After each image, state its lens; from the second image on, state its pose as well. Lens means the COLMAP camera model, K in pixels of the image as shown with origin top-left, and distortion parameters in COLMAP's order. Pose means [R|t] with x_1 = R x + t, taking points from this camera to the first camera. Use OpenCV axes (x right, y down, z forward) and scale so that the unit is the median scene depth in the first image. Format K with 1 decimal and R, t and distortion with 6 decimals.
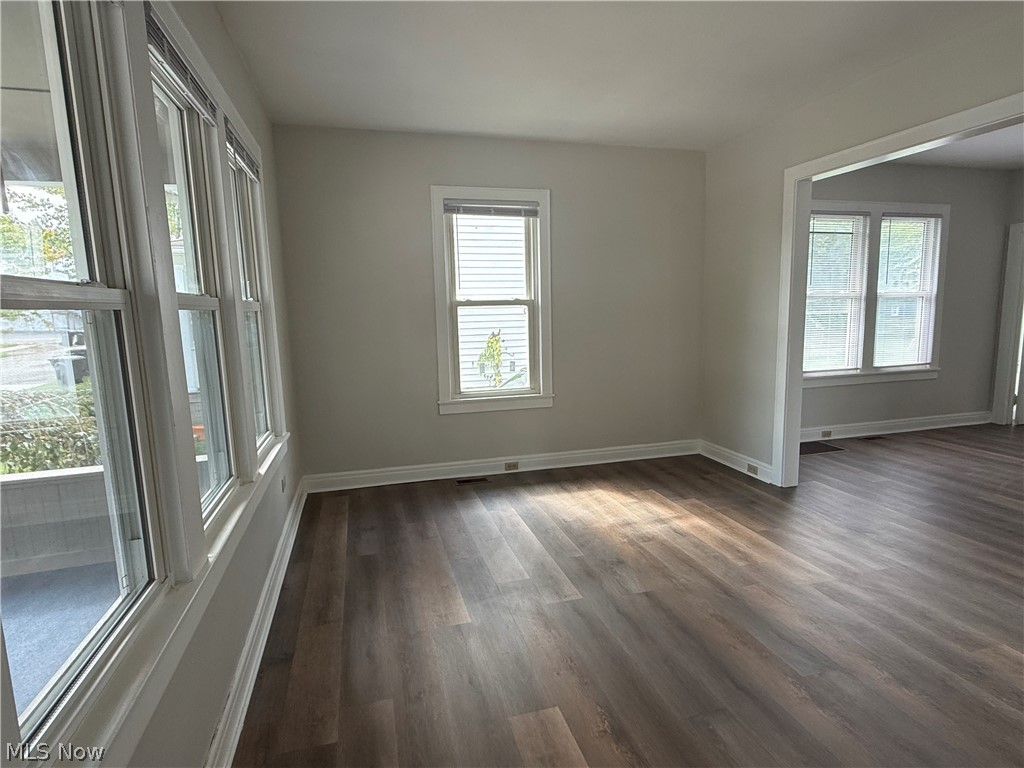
lens RADIAL K [[543.1, 0, 506.1], [0, 543.1, 386.3], [0, 0, 1]] dist [-0.004993, 0.000780]
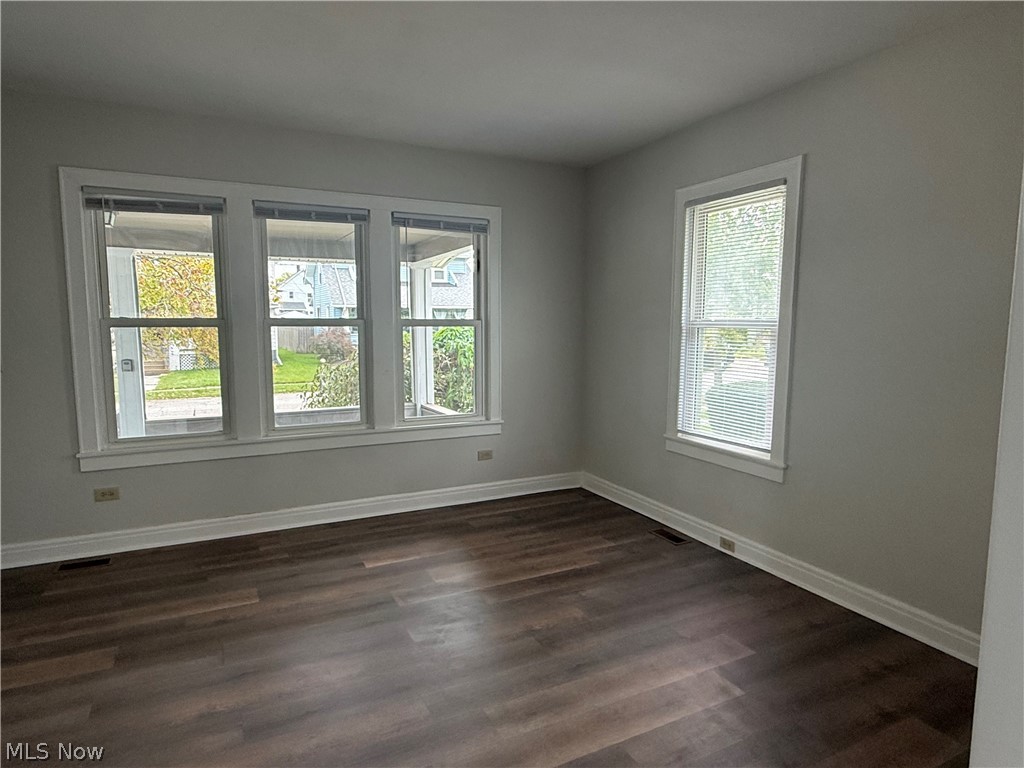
lens RADIAL K [[598.5, 0, 509.8], [0, 598.5, 389.6], [0, 0, 1]] dist [-0.008164, 0.003205]
pose [[0.197158, 0.136582, -0.970811, 0.757884], [-0.147826, 0.983068, 0.108285, -0.111323], [0.969163, 0.122162, 0.214010, 0.544833]]
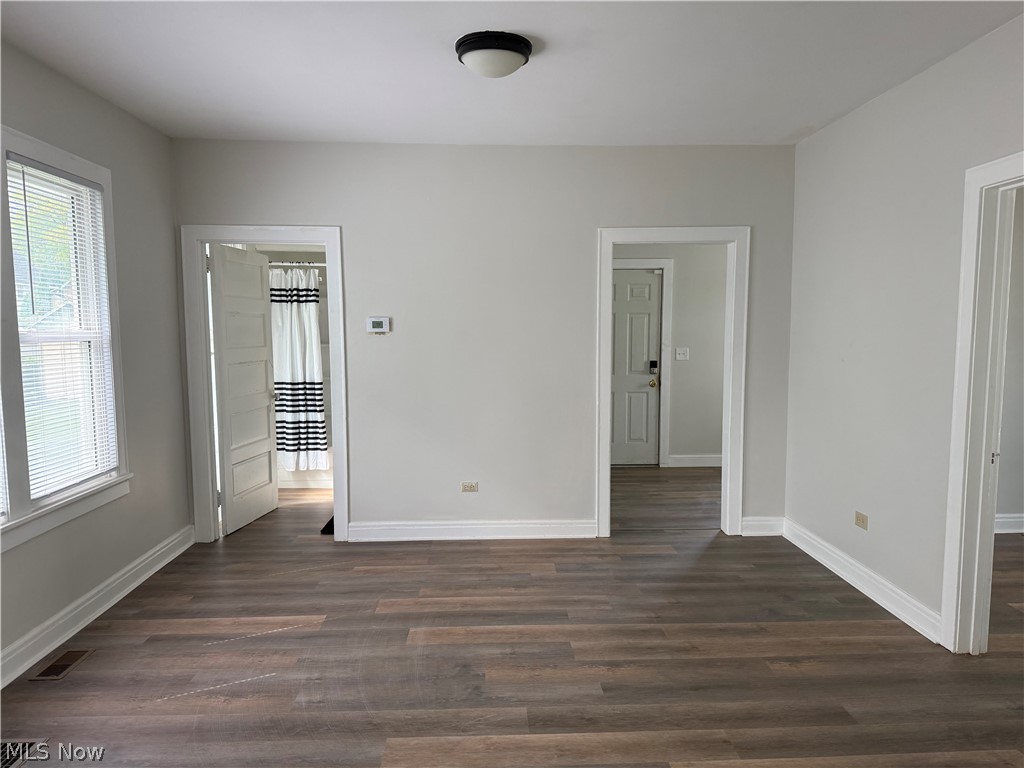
lens RADIAL K [[717.4, 0, 515.9], [0, 717.4, 387.3], [0, 0, 1]] dist [0.051741, -0.056559]
pose [[0.218227, -0.064167, 0.973786, 0.255061], [0.134674, 0.990269, 0.035073, -0.120838], [-0.966561, 0.123489, 0.224745, 0.610692]]
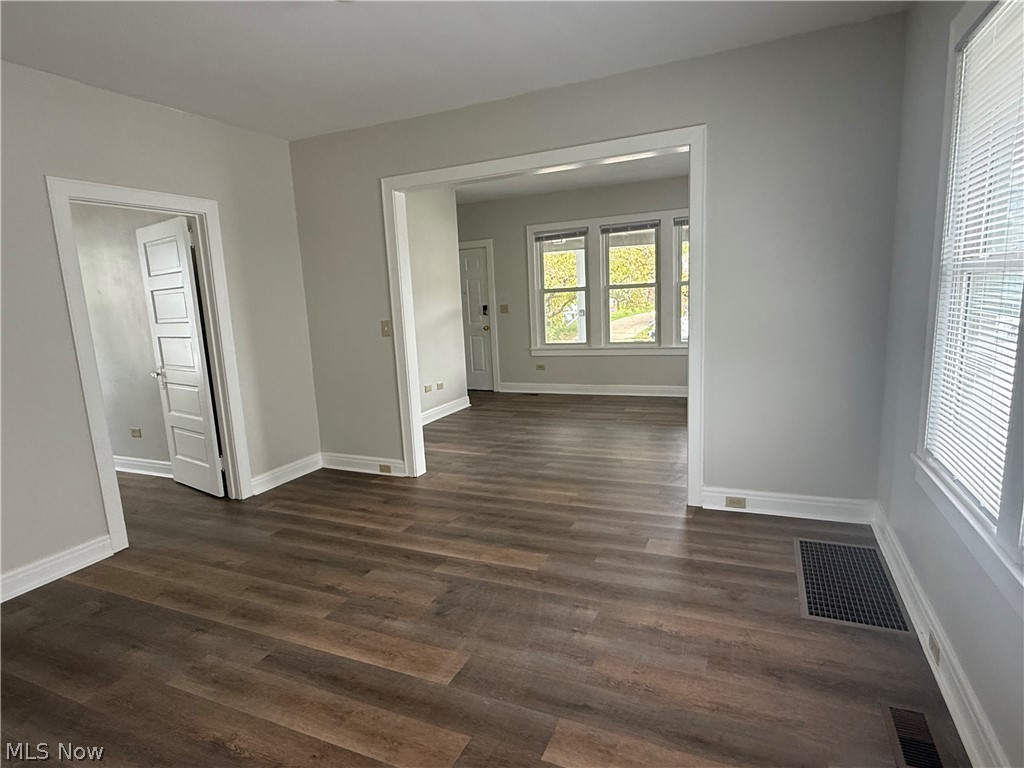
lens RADIAL K [[560.0, 0, 512.0], [0, 560.0, 388.8], [0, 0, 1]] dist [0.006420, 0.000653]
pose [[-0.631045, 0.184725, -0.753432, 1.284809], [-0.044544, 0.961003, 0.272925, -0.213169], [0.774466, 0.205789, -0.598208, 1.219395]]
